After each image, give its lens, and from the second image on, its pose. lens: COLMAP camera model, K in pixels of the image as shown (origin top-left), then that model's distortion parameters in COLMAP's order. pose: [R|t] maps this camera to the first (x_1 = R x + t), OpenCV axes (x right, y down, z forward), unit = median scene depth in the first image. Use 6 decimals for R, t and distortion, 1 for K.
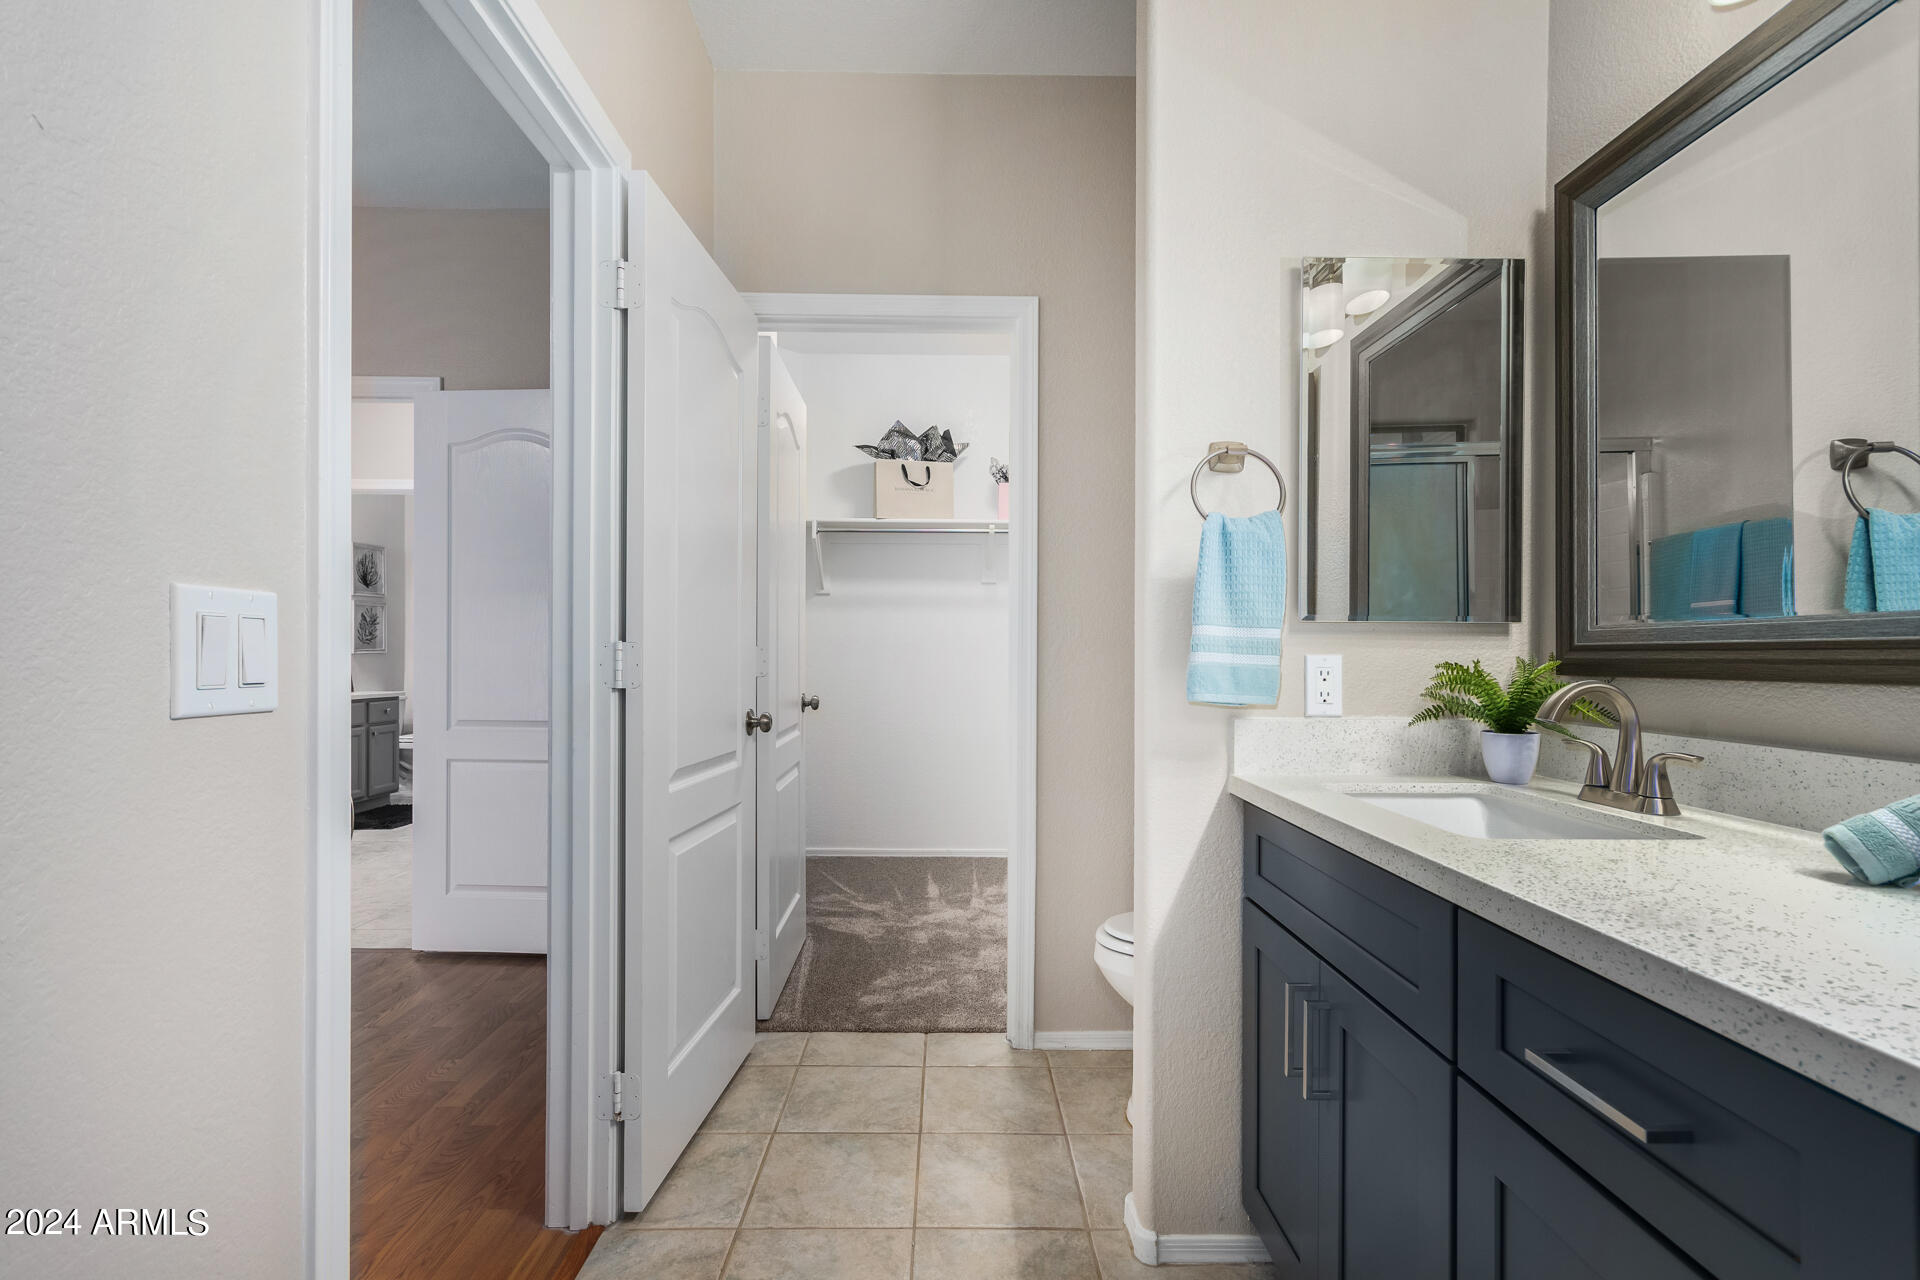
lens RADIAL K [[893.9, 0, 958.0], [0, 893.9, 650.5], [0, 0, 1]] dist [-0.005618, 0.001150]
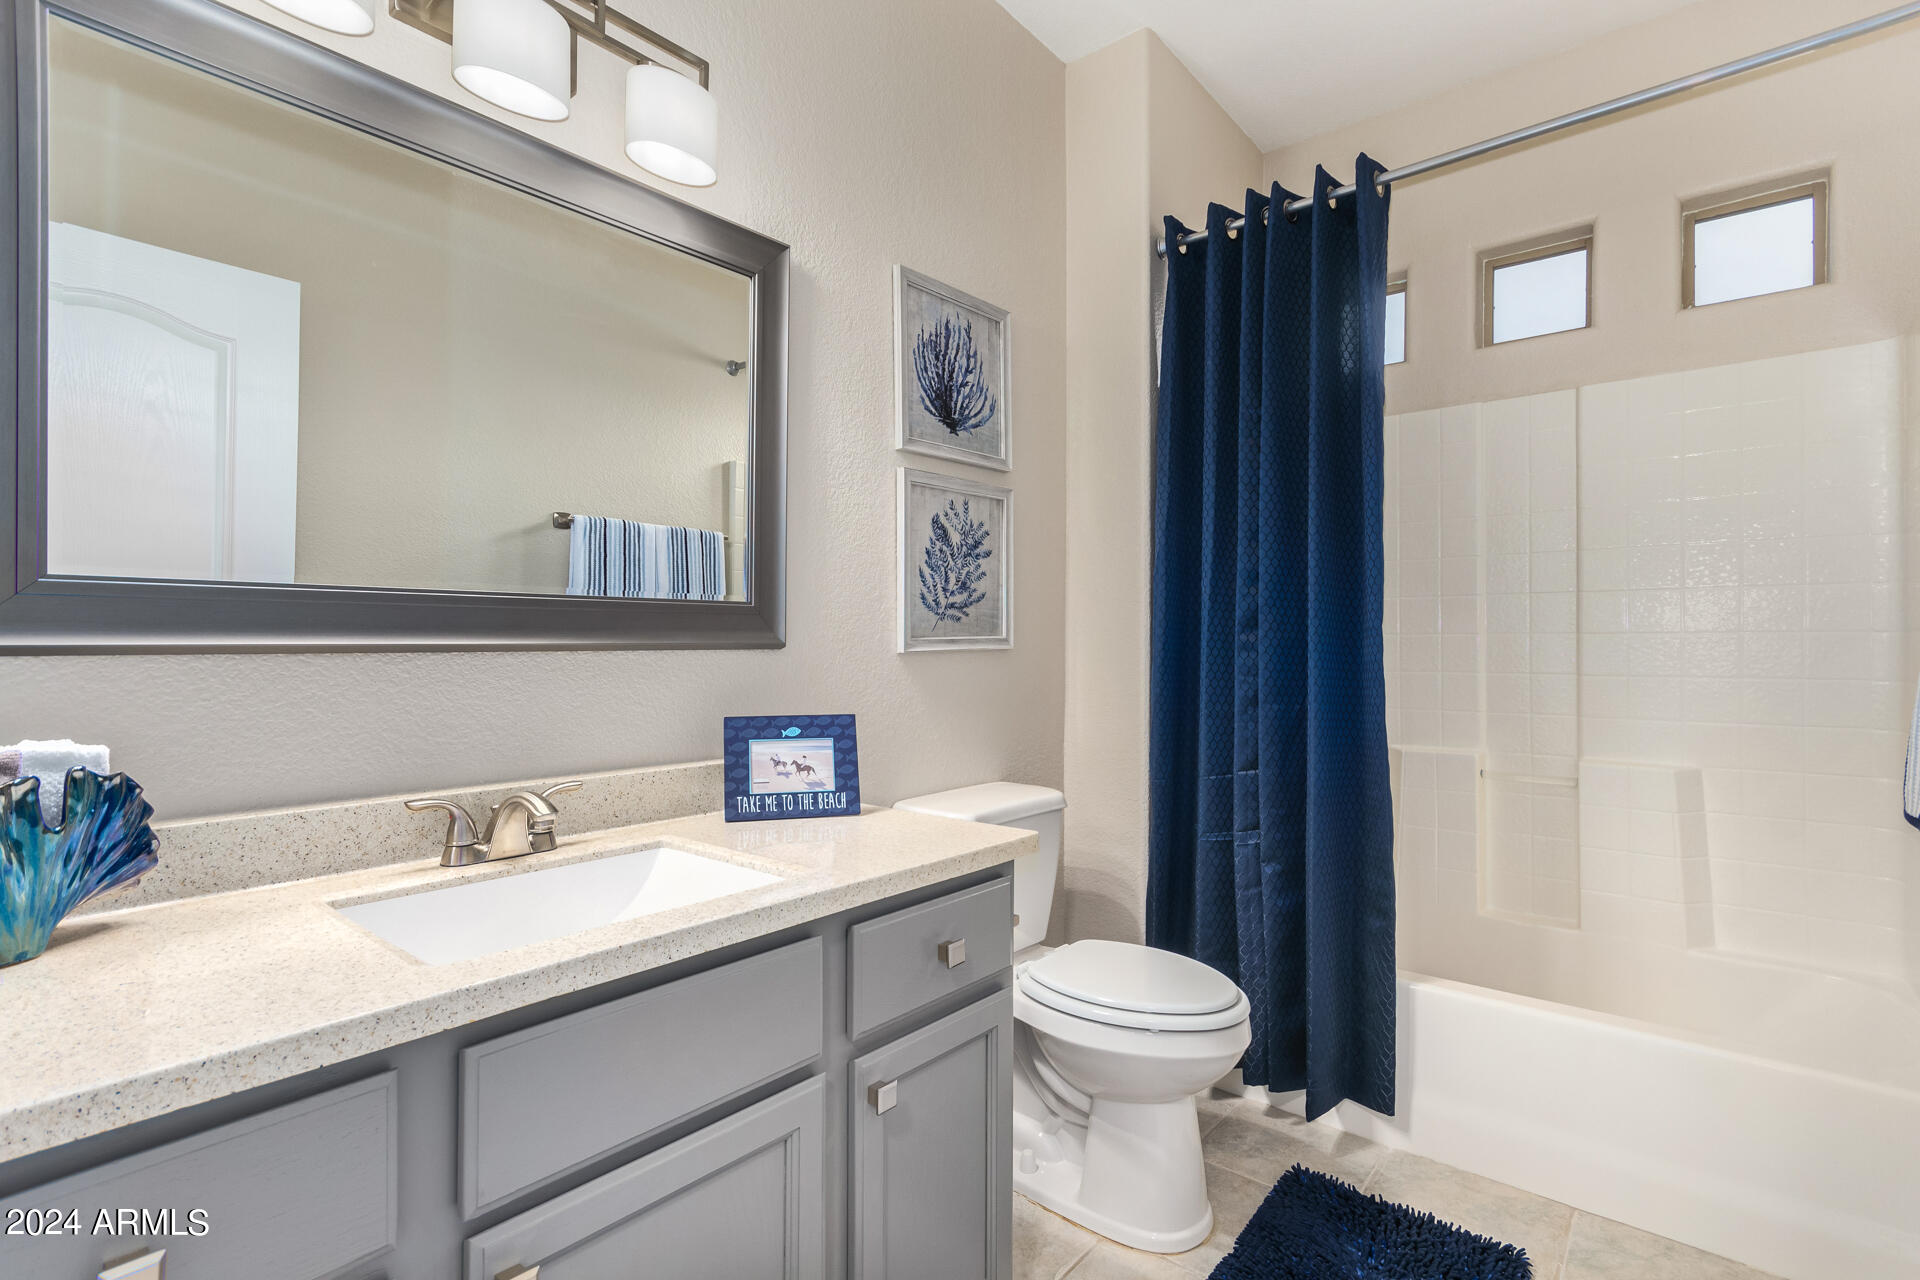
lens RADIAL K [[893.9, 0, 962.4], [0, 893.9, 636.5], [0, 0, 1]] dist [-0.005618, 0.001150]
pose [[0.750985, 0.001343, -0.660318, -0.464412], [-0.000338, 0.999999, 0.001650, -0.002234], [0.660319, -0.001016, 0.750984, 0.781811]]
